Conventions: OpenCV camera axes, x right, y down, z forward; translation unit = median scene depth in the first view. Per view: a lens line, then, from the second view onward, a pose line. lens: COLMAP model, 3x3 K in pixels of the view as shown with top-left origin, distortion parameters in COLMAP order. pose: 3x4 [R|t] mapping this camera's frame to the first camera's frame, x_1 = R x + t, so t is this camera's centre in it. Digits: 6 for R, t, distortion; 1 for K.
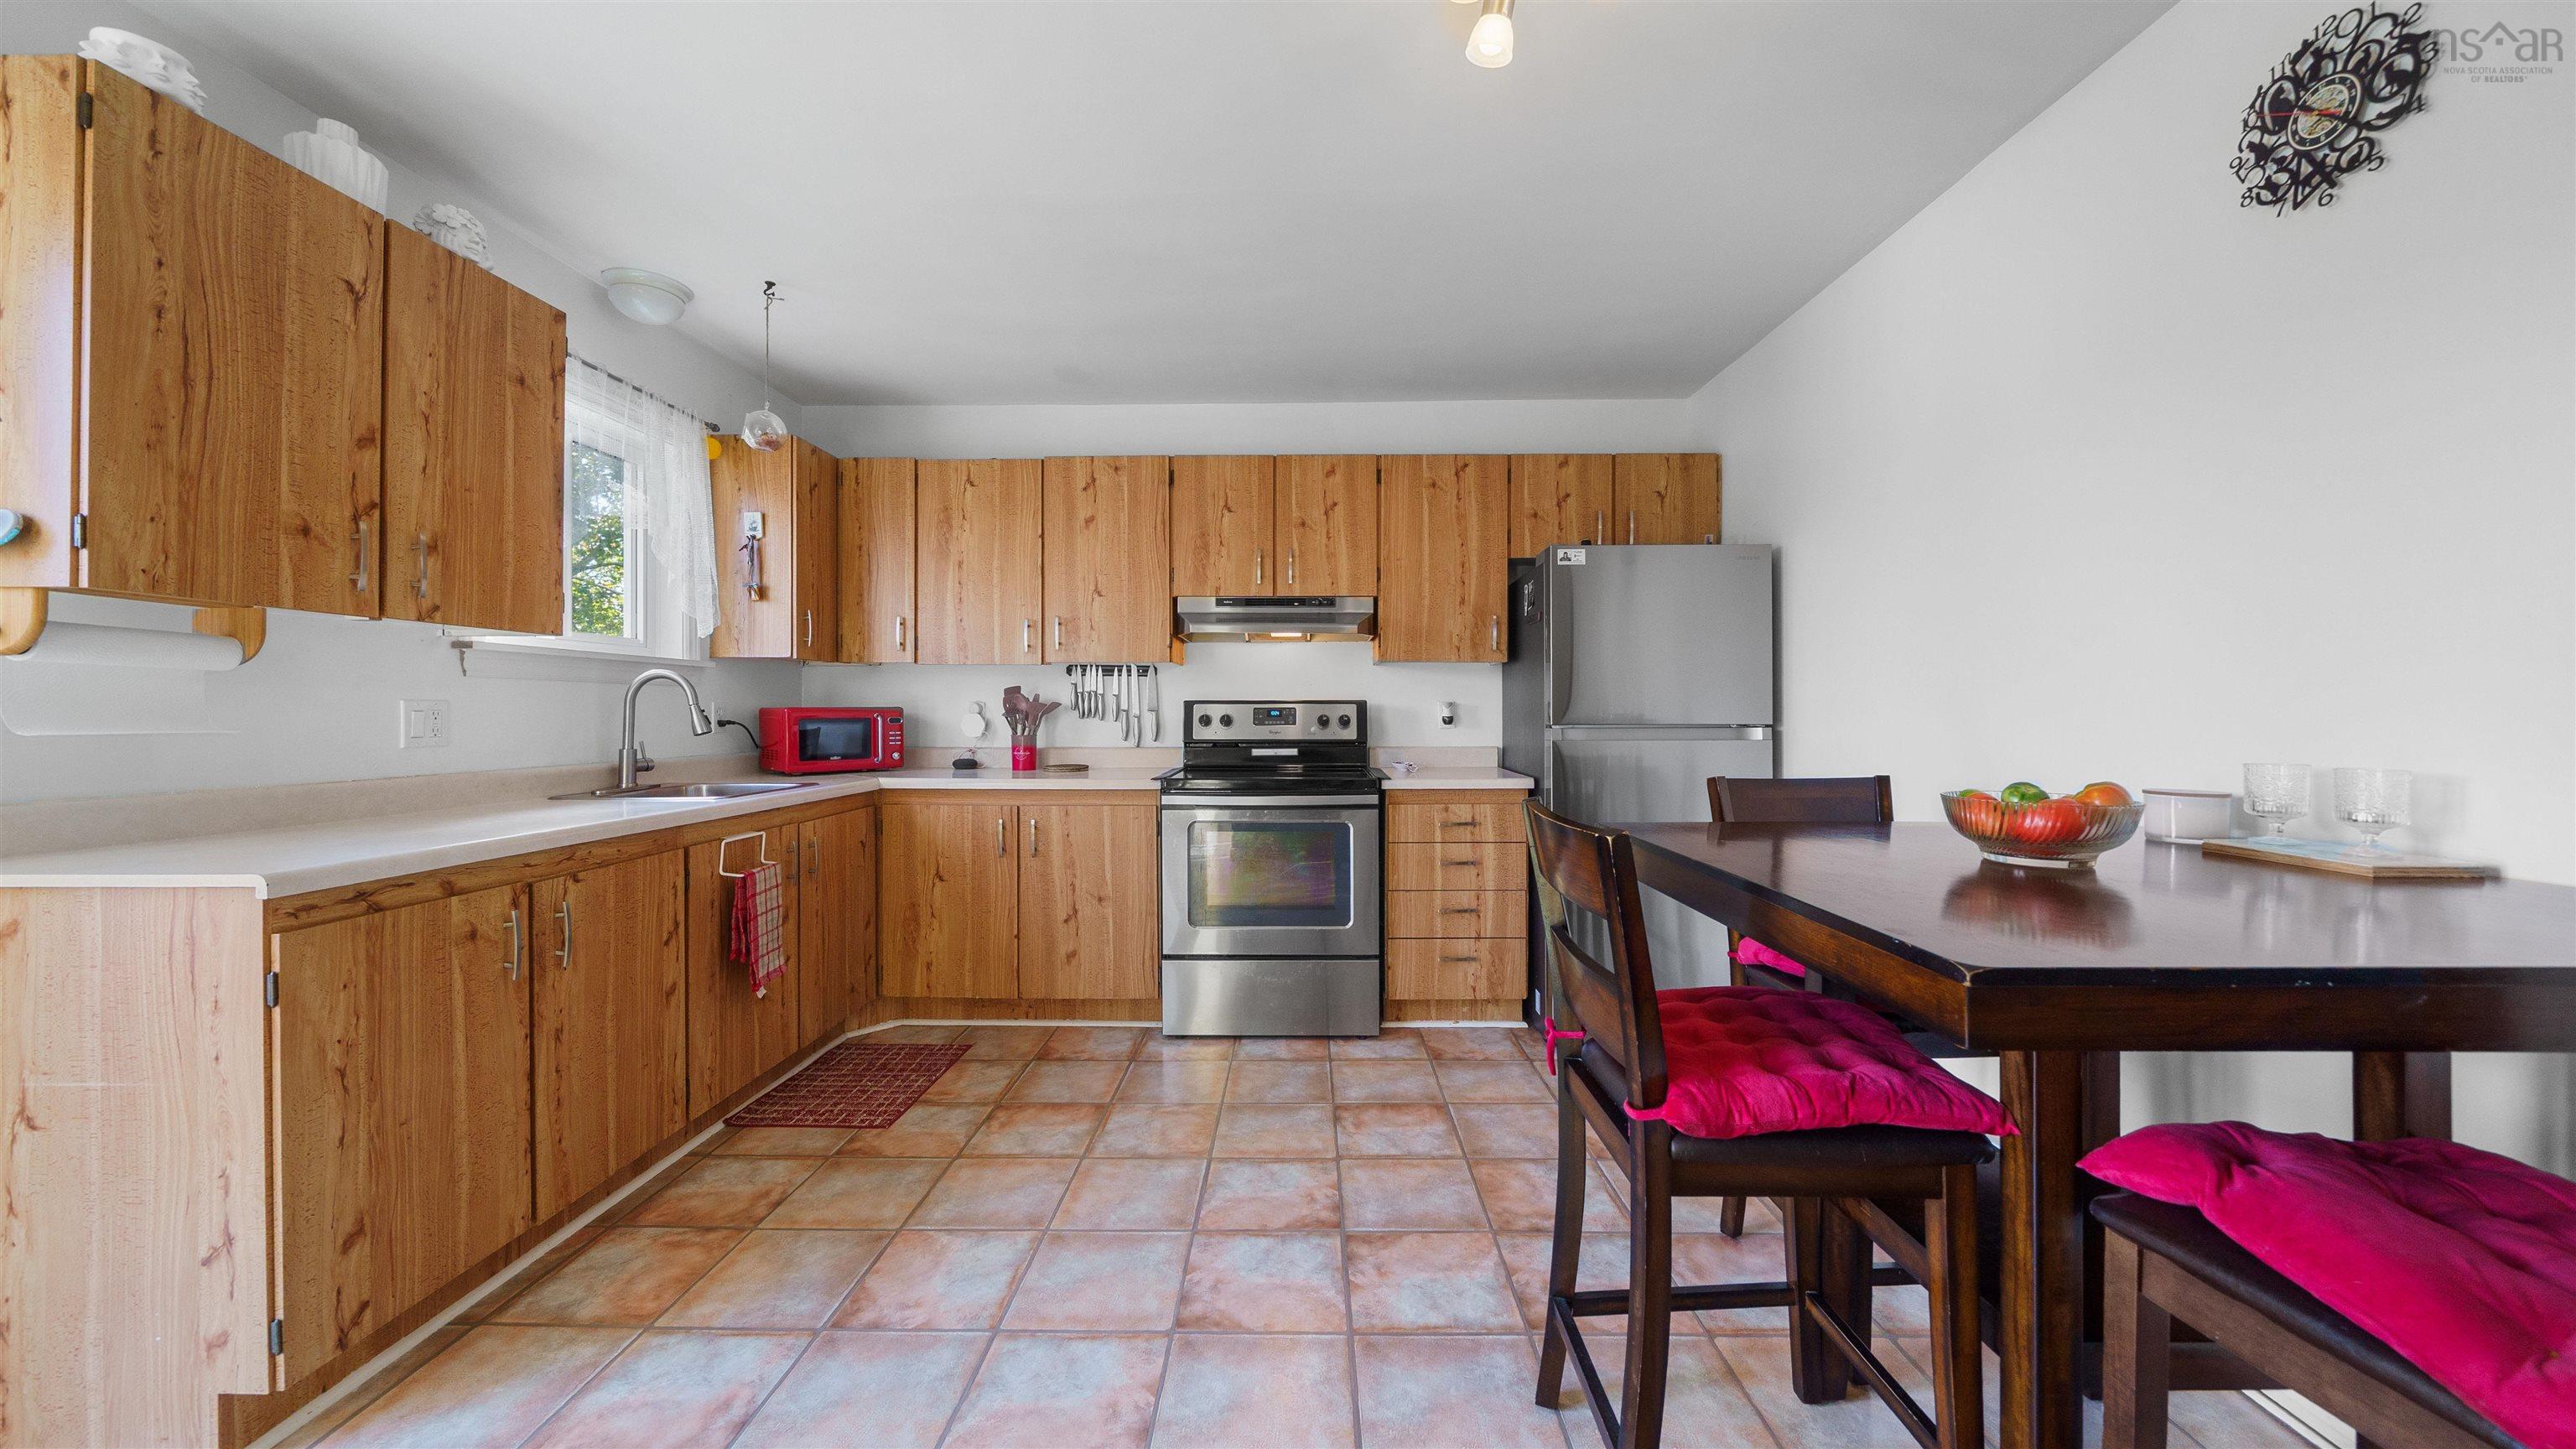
lens RADIAL K [[889.7, 0, 1290.7], [0, 889.7, 708.6], [0, 0, 1]] dist [-0.005348, 0.000082]
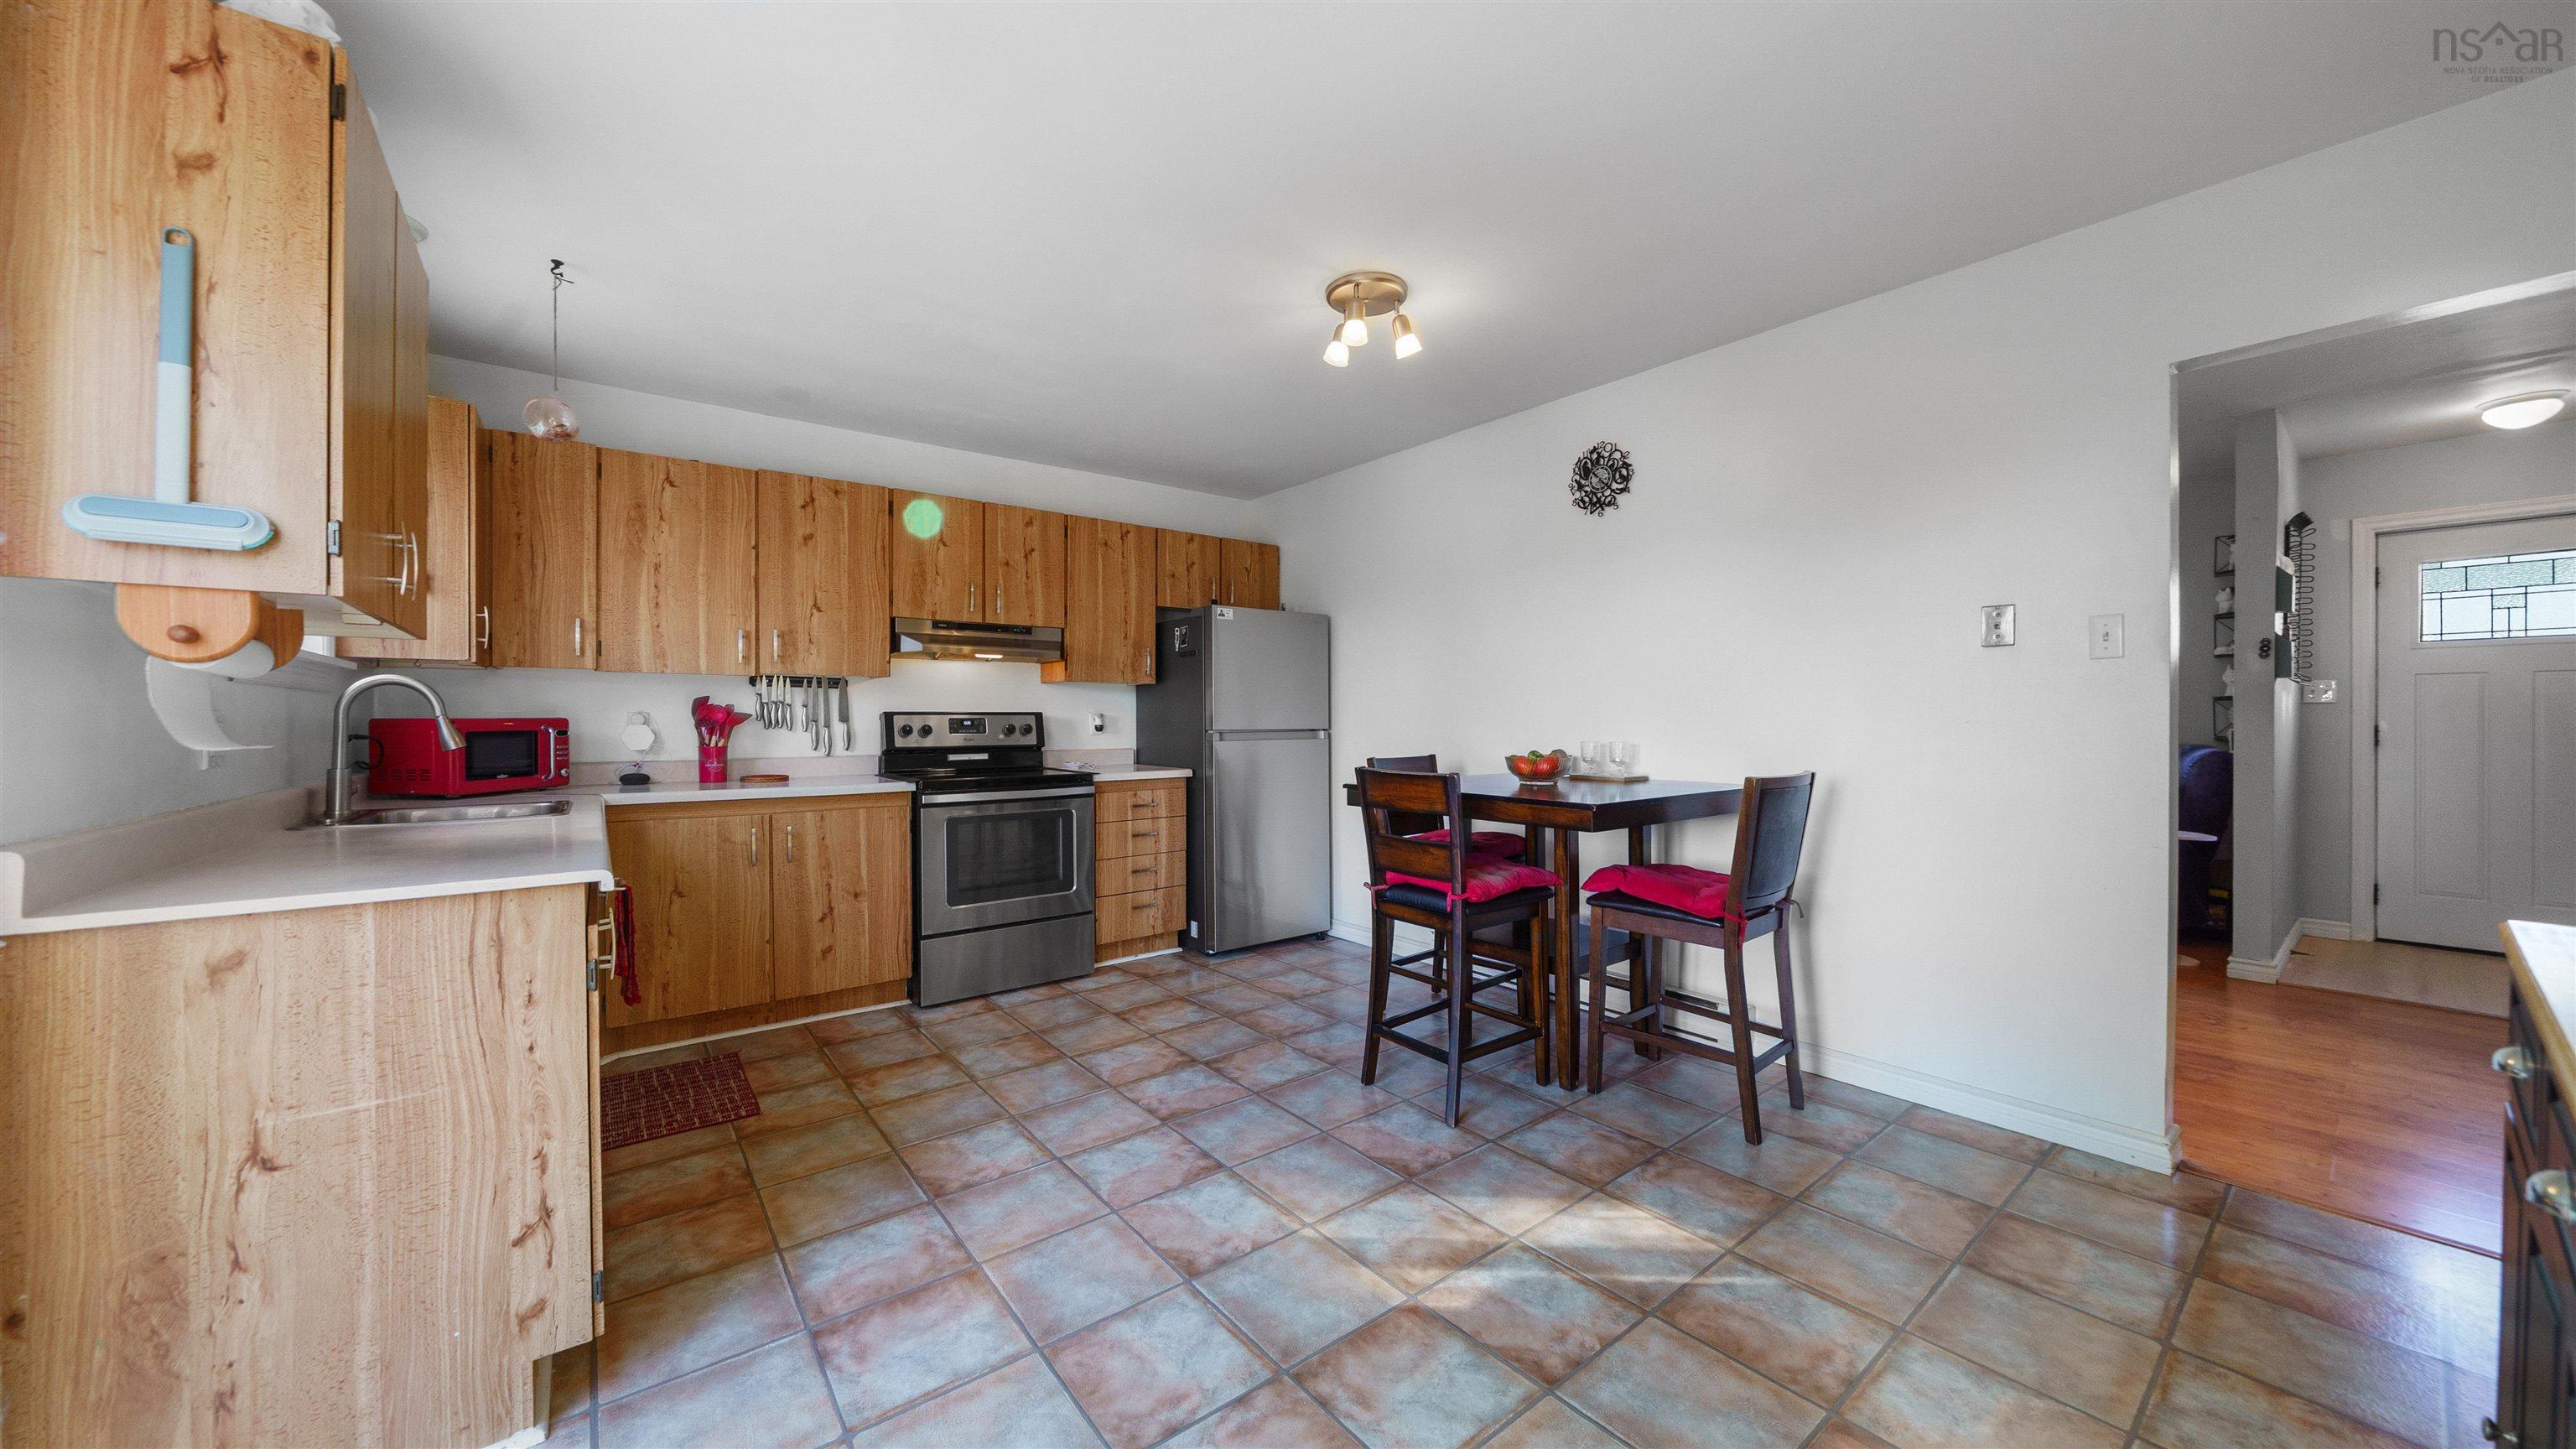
lens RADIAL K [[889.7, 0, 1288.1], [0, 889.7, 722.5], [0, 0, 1]] dist [-0.005348, 0.000082]
pose [[0.773471, -0.003895, 0.633820, -0.520839], [0.000641, 0.999985, 0.005363, -0.001797], [-0.633832, -0.003742, 0.773462, -0.181598]]
